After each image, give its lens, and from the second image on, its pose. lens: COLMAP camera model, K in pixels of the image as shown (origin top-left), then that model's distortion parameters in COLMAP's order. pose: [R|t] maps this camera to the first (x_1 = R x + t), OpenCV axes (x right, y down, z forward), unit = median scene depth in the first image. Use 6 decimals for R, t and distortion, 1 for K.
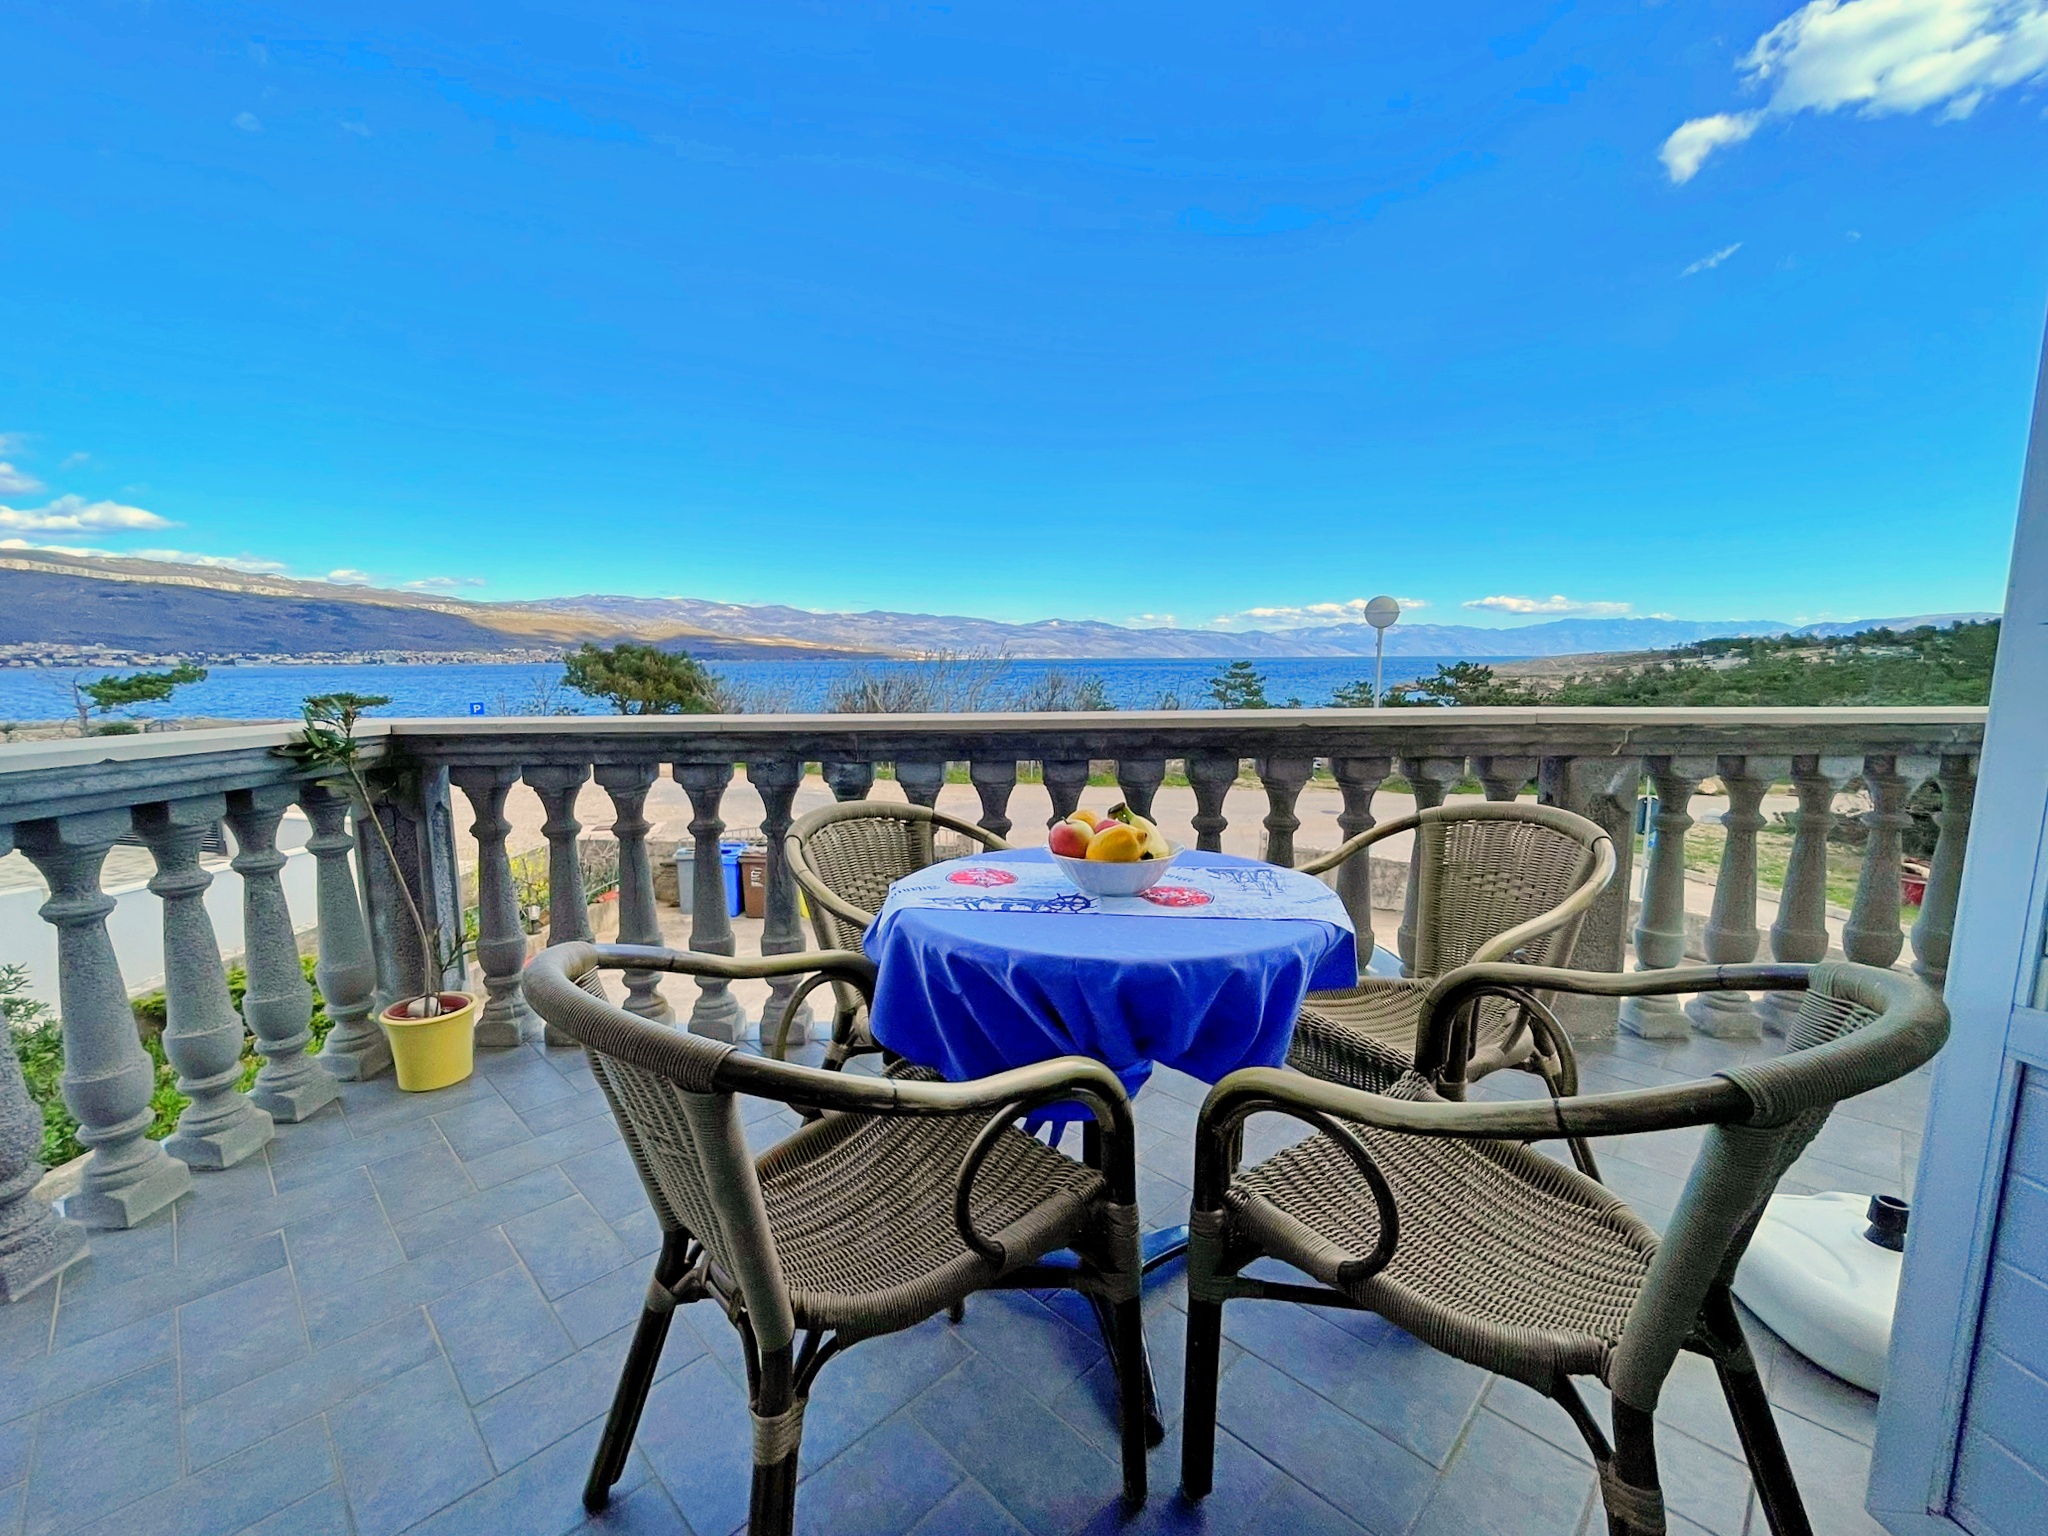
lens RADIAL K [[860.6, 0, 1011.9], [0, 860.6, 771.7], [0, 0, 1]] dist [-0.000337, 0.000620]
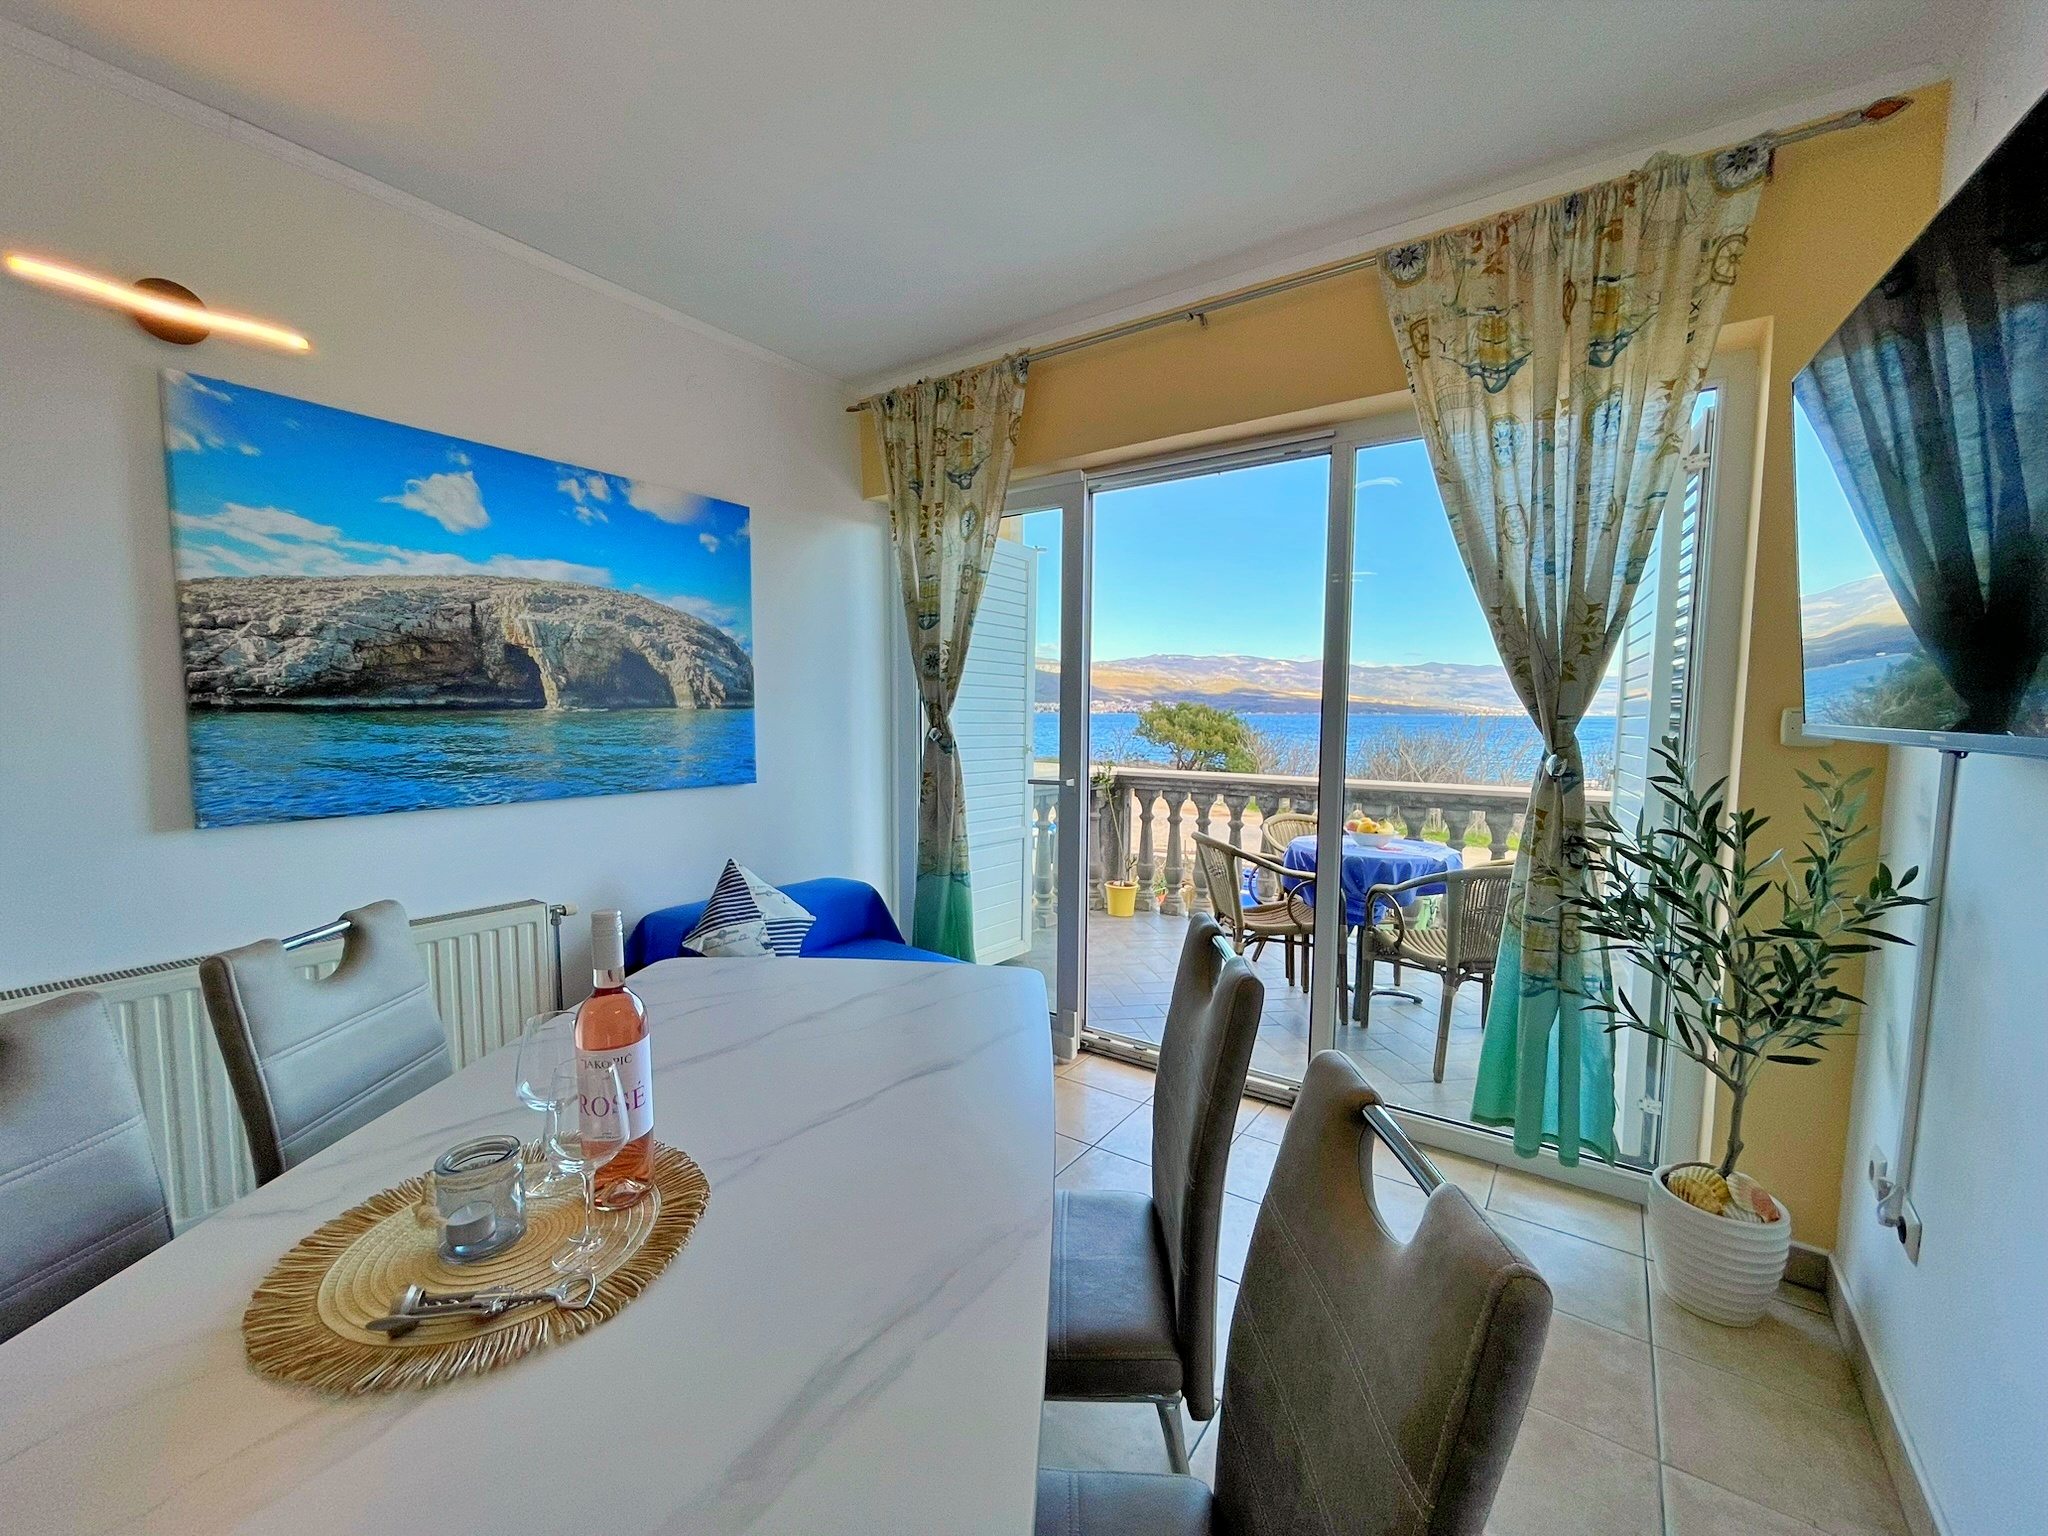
lens RADIAL K [[823.2, 0, 1011.9], [0, 823.2, 772.5], [0, 0, 1]] dist [-0.002792, -0.000236]
pose [[0.813042, 0.055626, -0.579542, 0.407809], [-0.088496, 0.995666, -0.028586, 0.044147], [0.575440, 0.074529, 0.814441, -1.094263]]
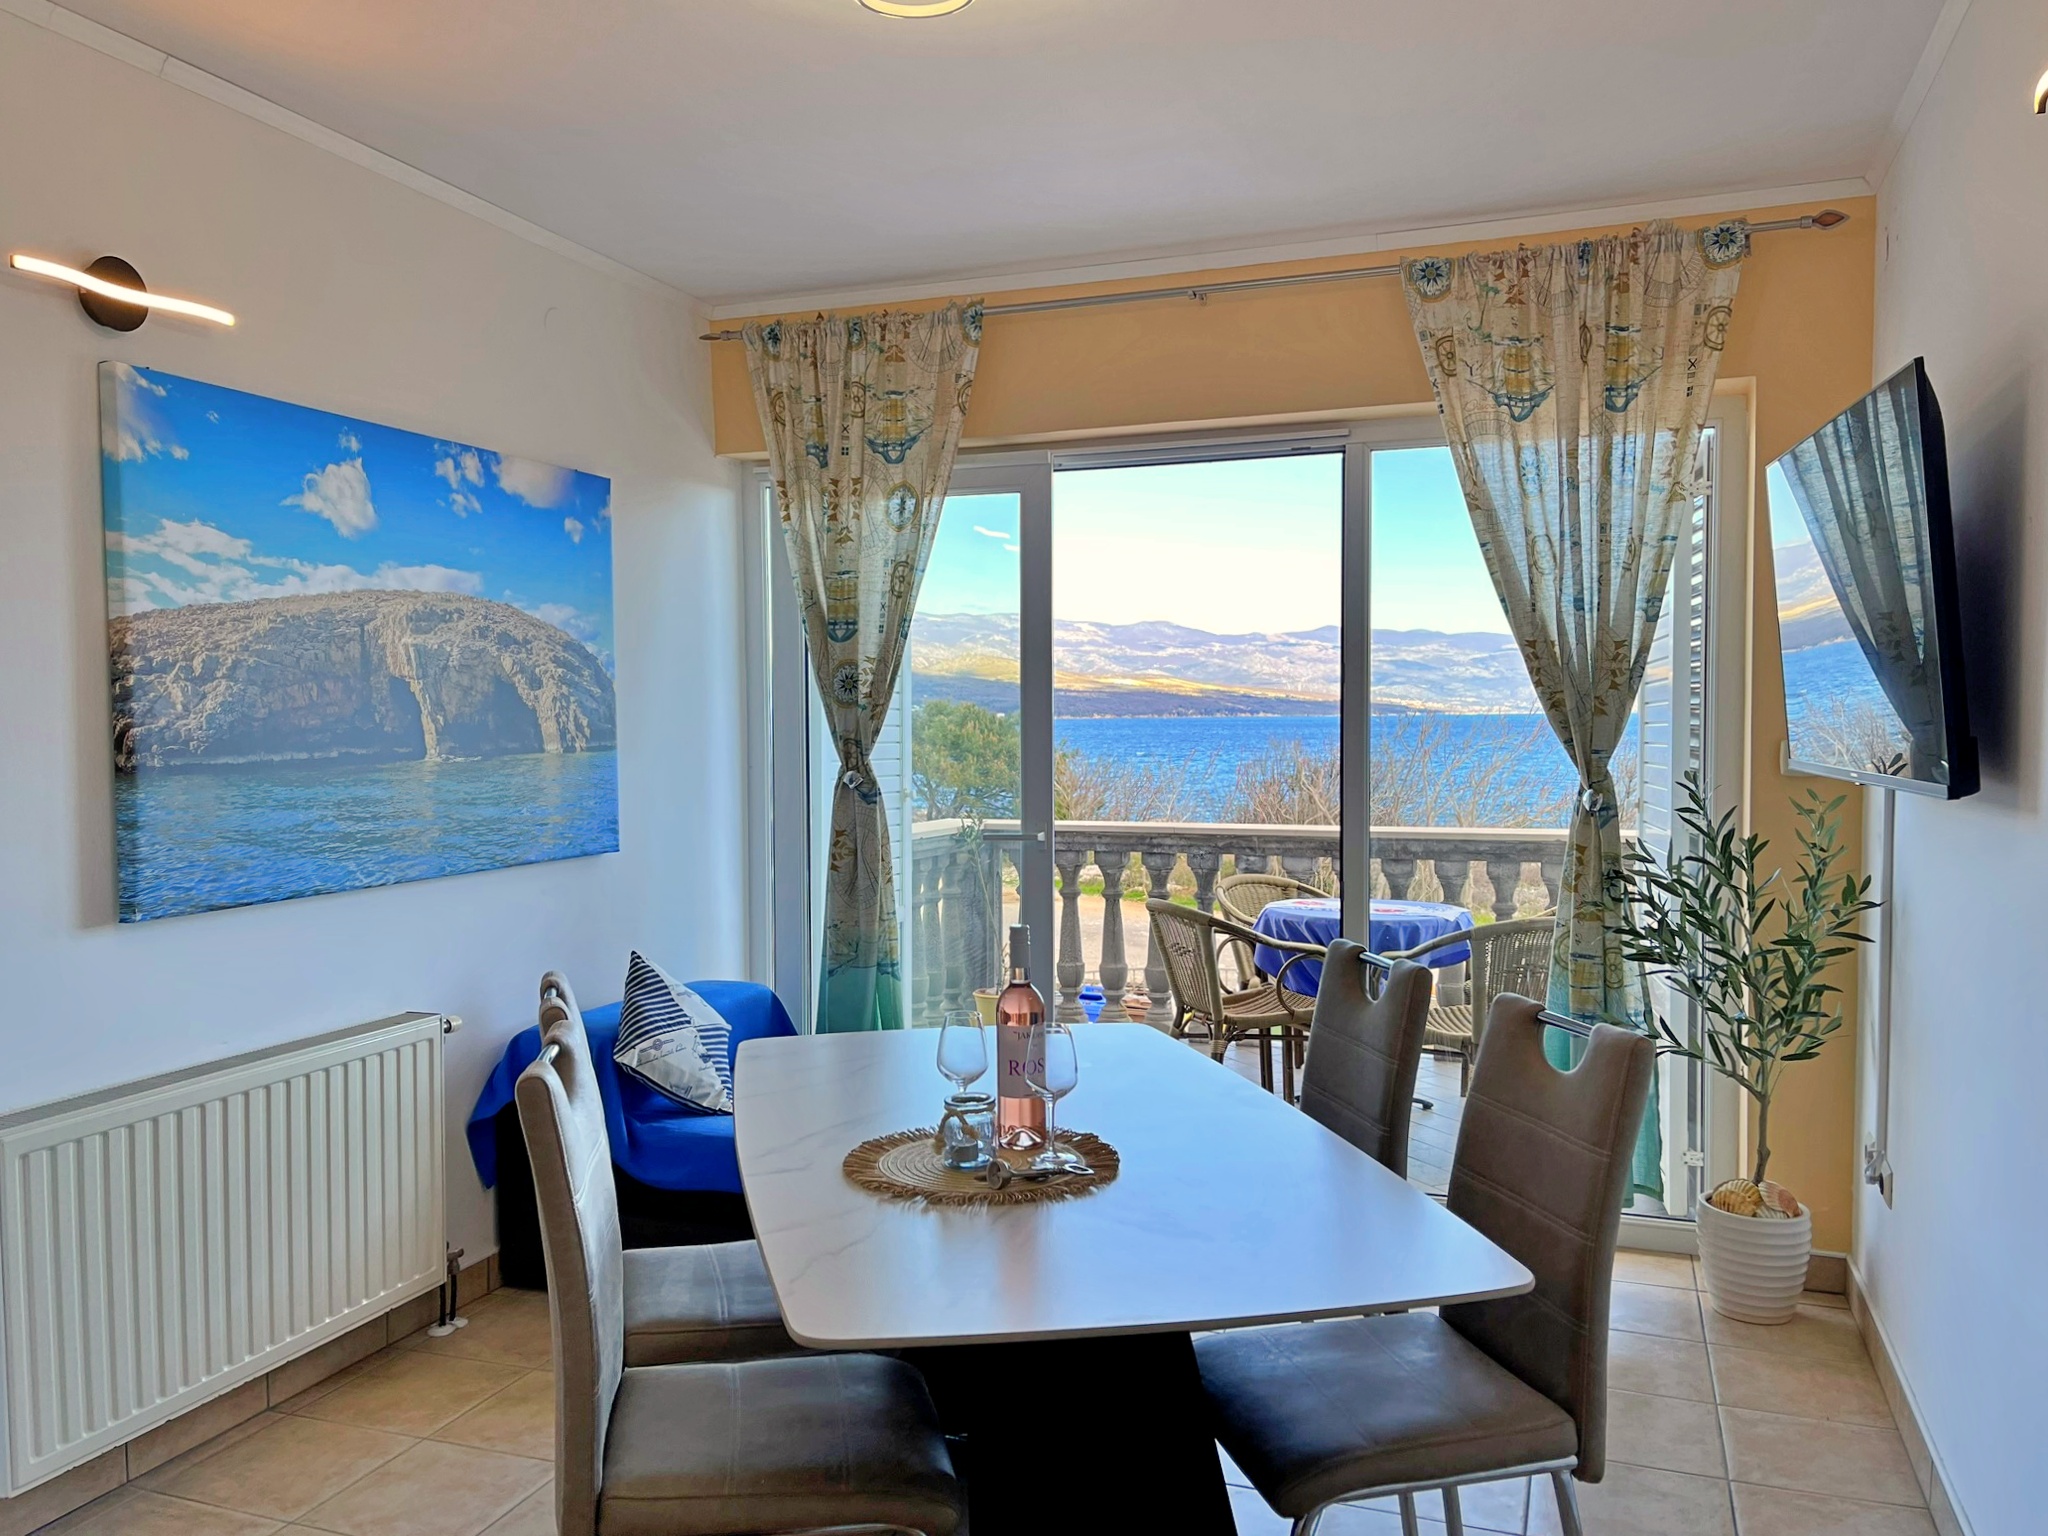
lens RADIAL K [[1545.9, 0, 998.6], [0, 1545.9, 764.6], [0, 0, 1]] dist [0.071697, -0.112239]
pose [[0.934750, 0.012405, -0.355089, 0.371129], [-0.047273, 0.994847, -0.089689, 0.097693], [0.352147, 0.100623, 0.930520, -1.764929]]
